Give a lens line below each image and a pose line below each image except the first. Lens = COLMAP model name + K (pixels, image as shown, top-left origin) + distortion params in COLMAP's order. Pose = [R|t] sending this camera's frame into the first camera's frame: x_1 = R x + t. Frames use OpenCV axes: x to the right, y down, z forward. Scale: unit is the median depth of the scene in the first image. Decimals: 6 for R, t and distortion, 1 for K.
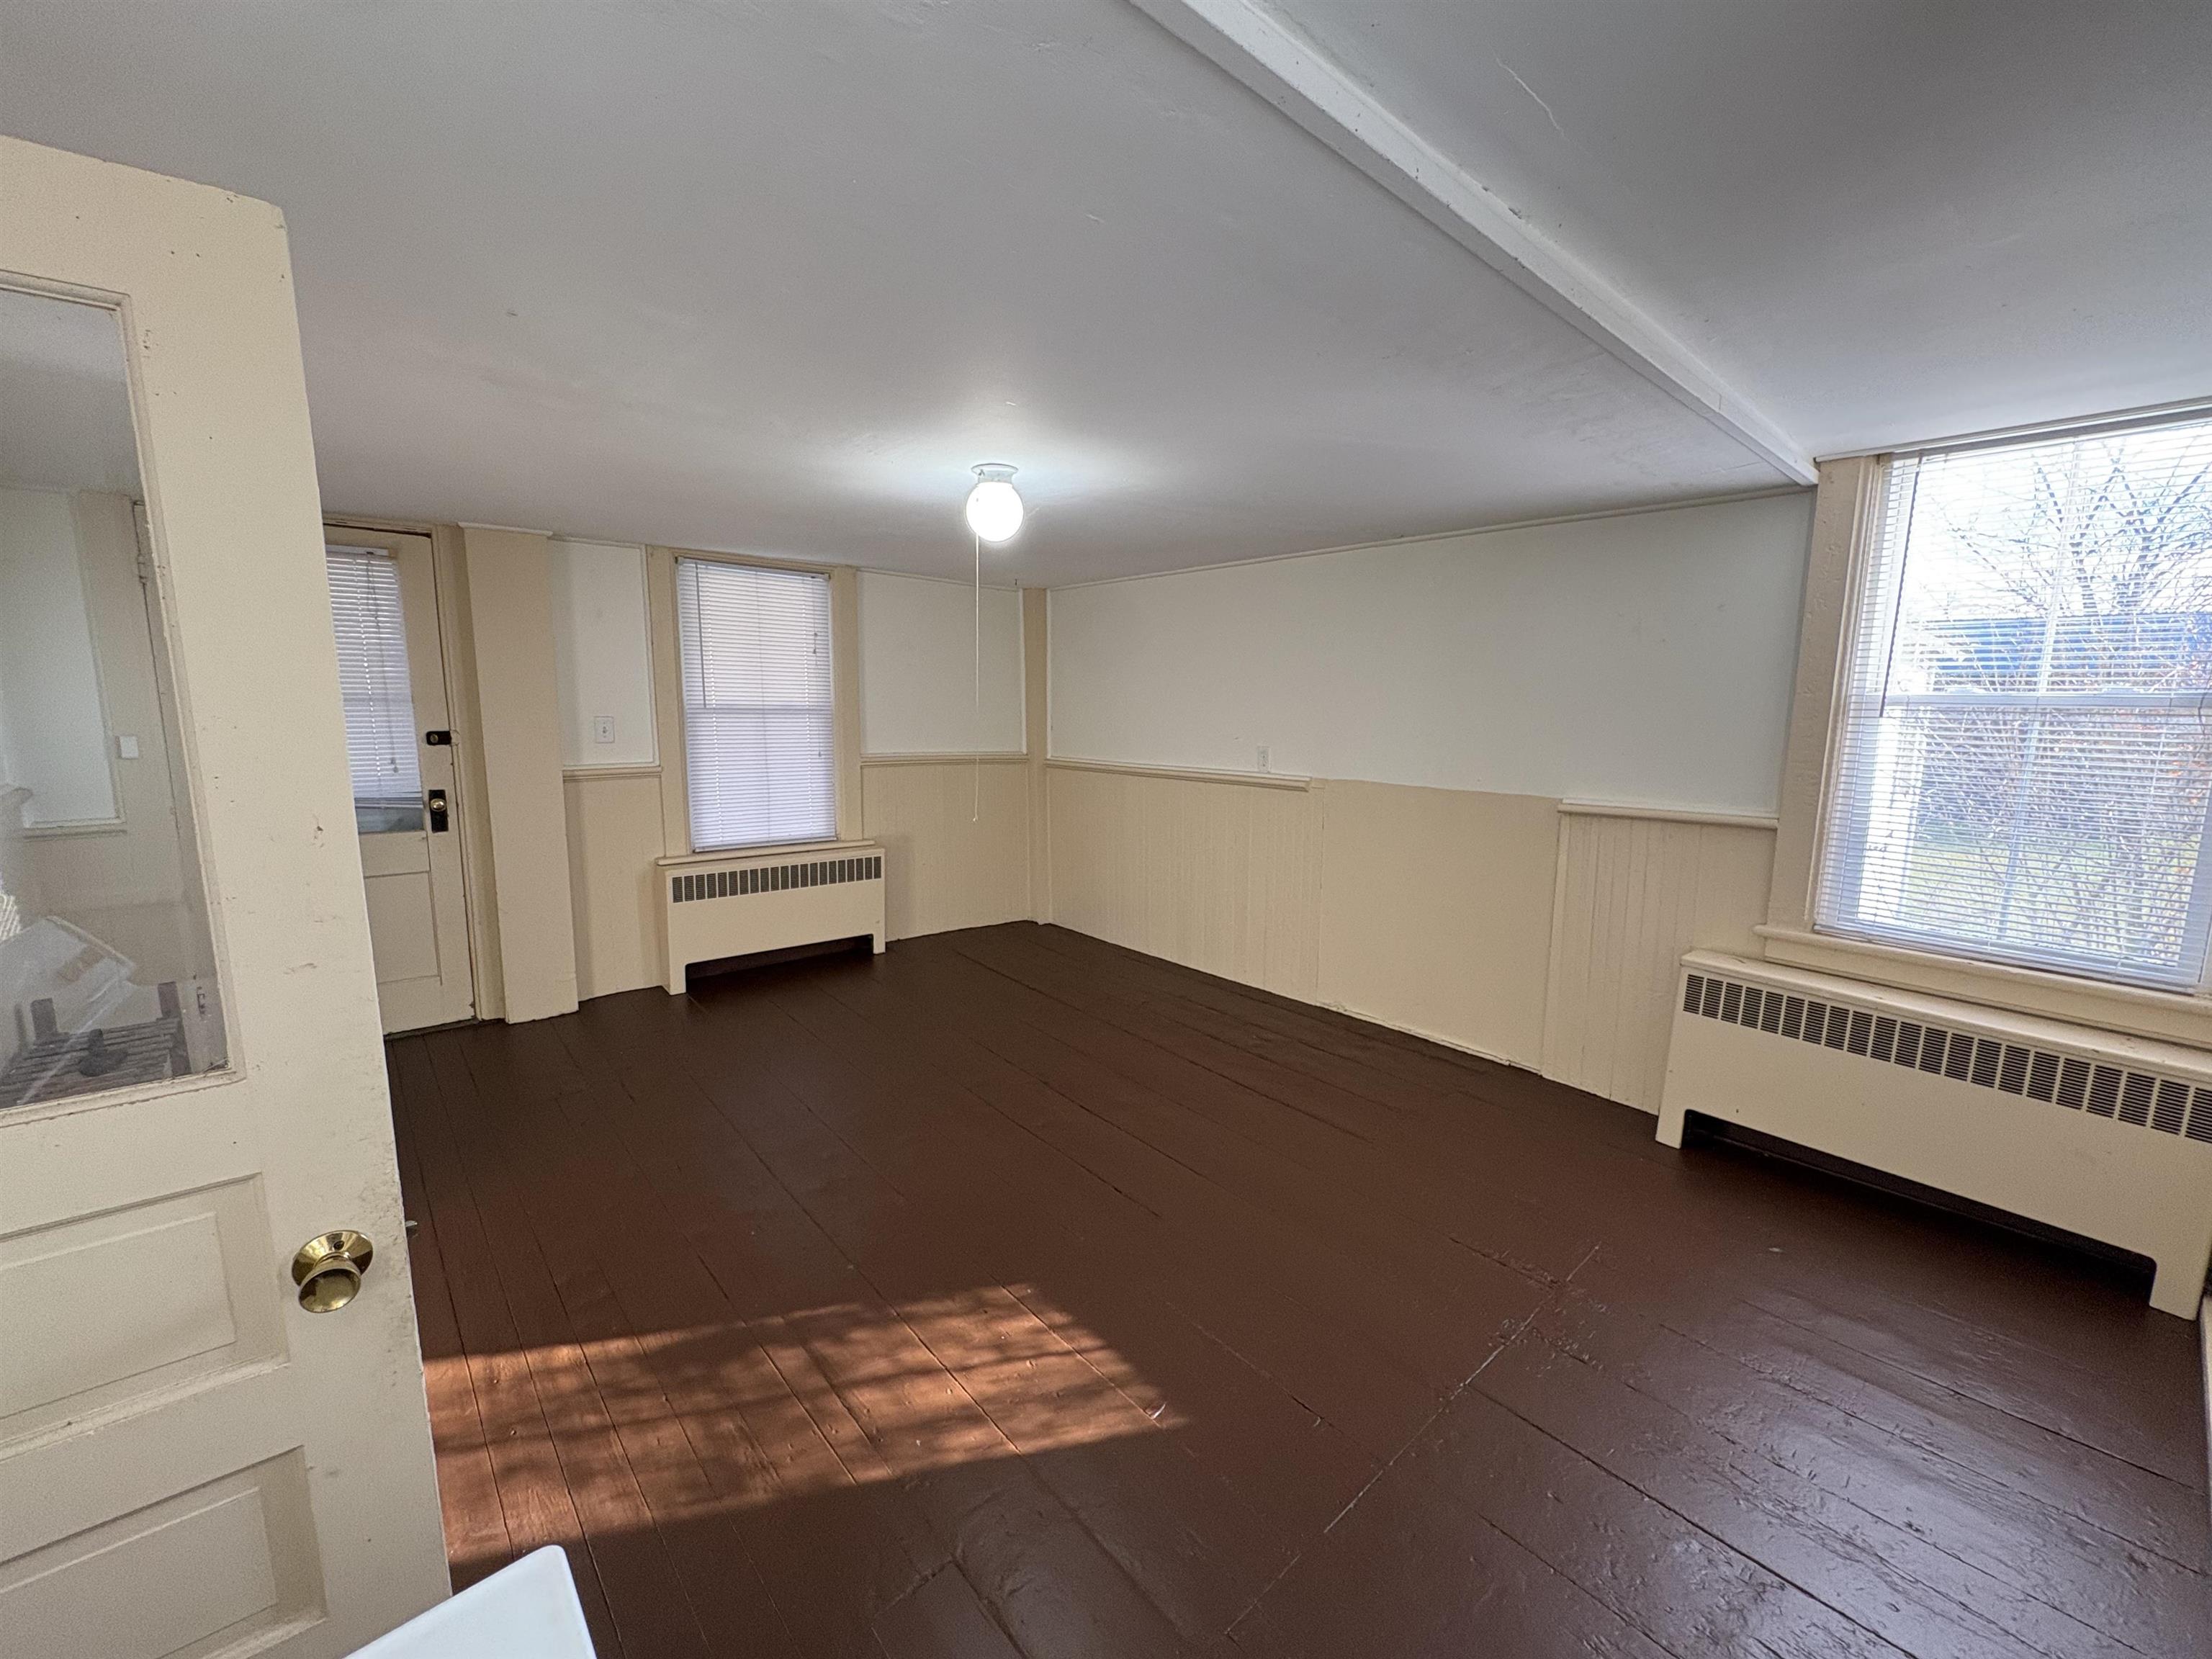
lens RADIAL K [[881.6, 0, 1107.3], [0, 881.6, 827.4], [0, 0, 1]] dist [-0.001473, -0.000230]
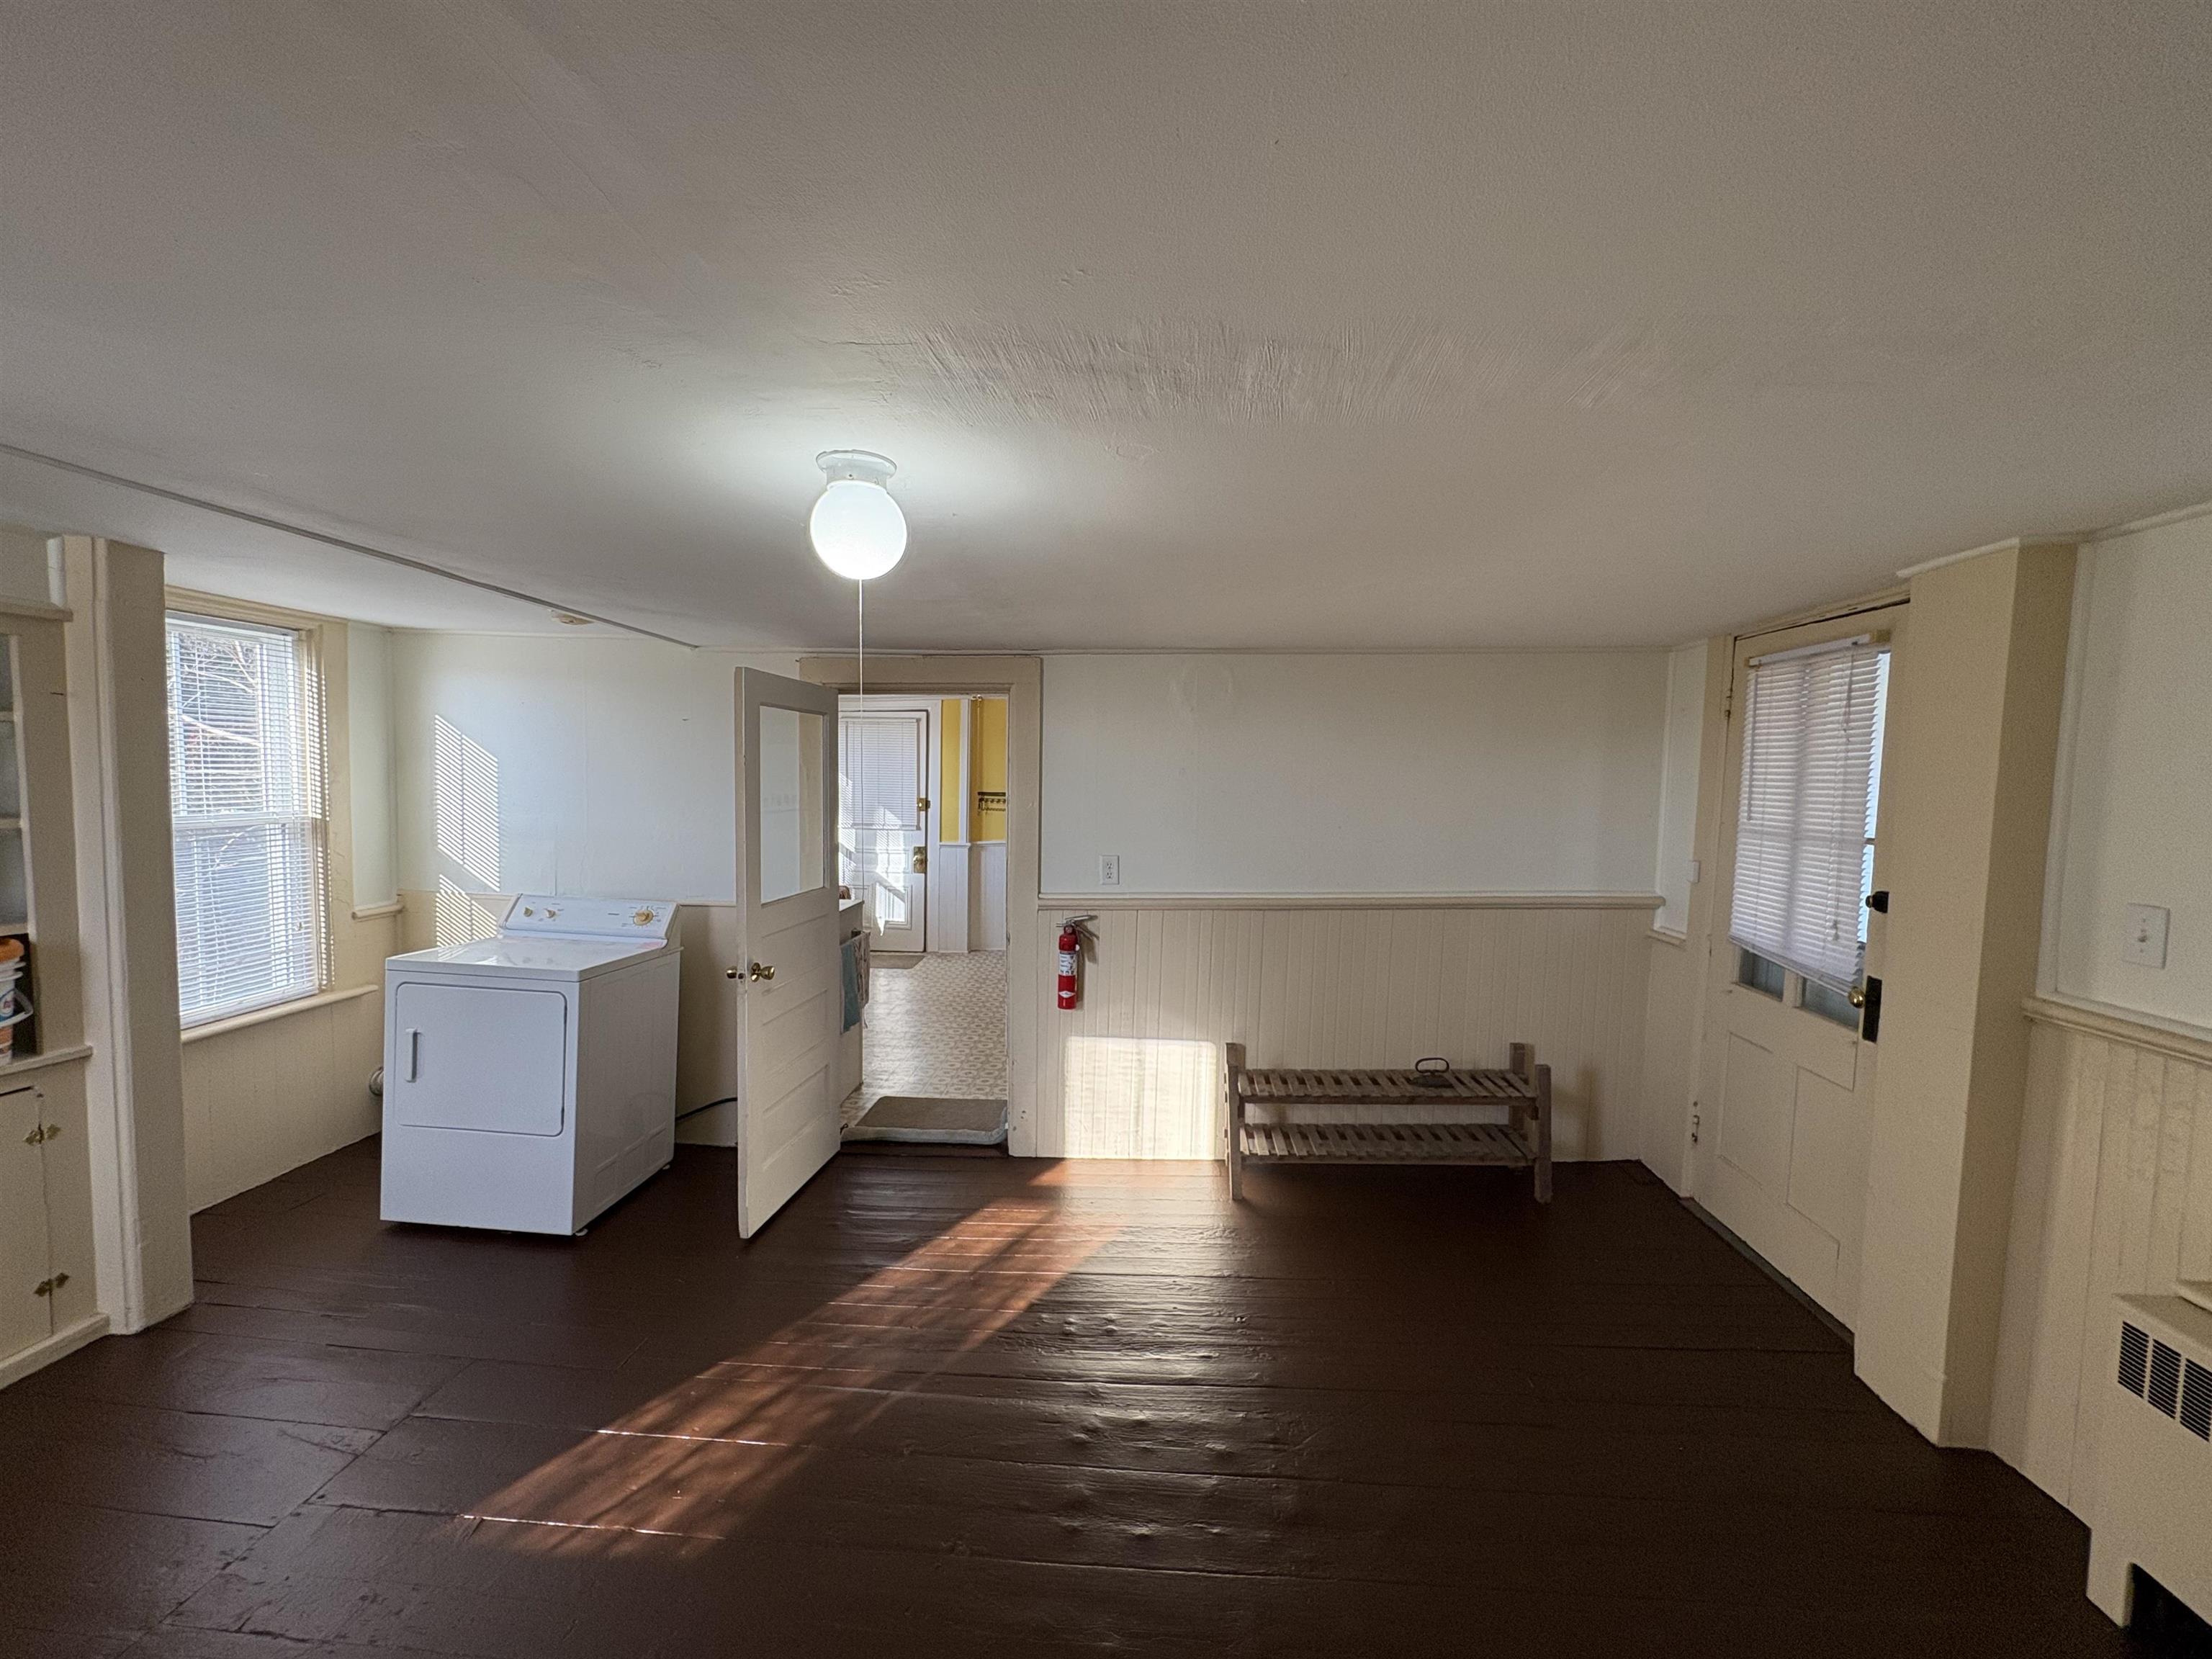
lens RADIAL K [[881.6, 0, 1112.4], [0, 881.6, 829.0], [0, 0, 1]] dist [-0.001473, -0.000230]
pose [[-0.713249, 0.019113, -0.700650, 0.194132], [-0.128103, 0.979236, 0.157119, -0.320137], [0.689105, 0.201820, -0.695991, 1.818246]]
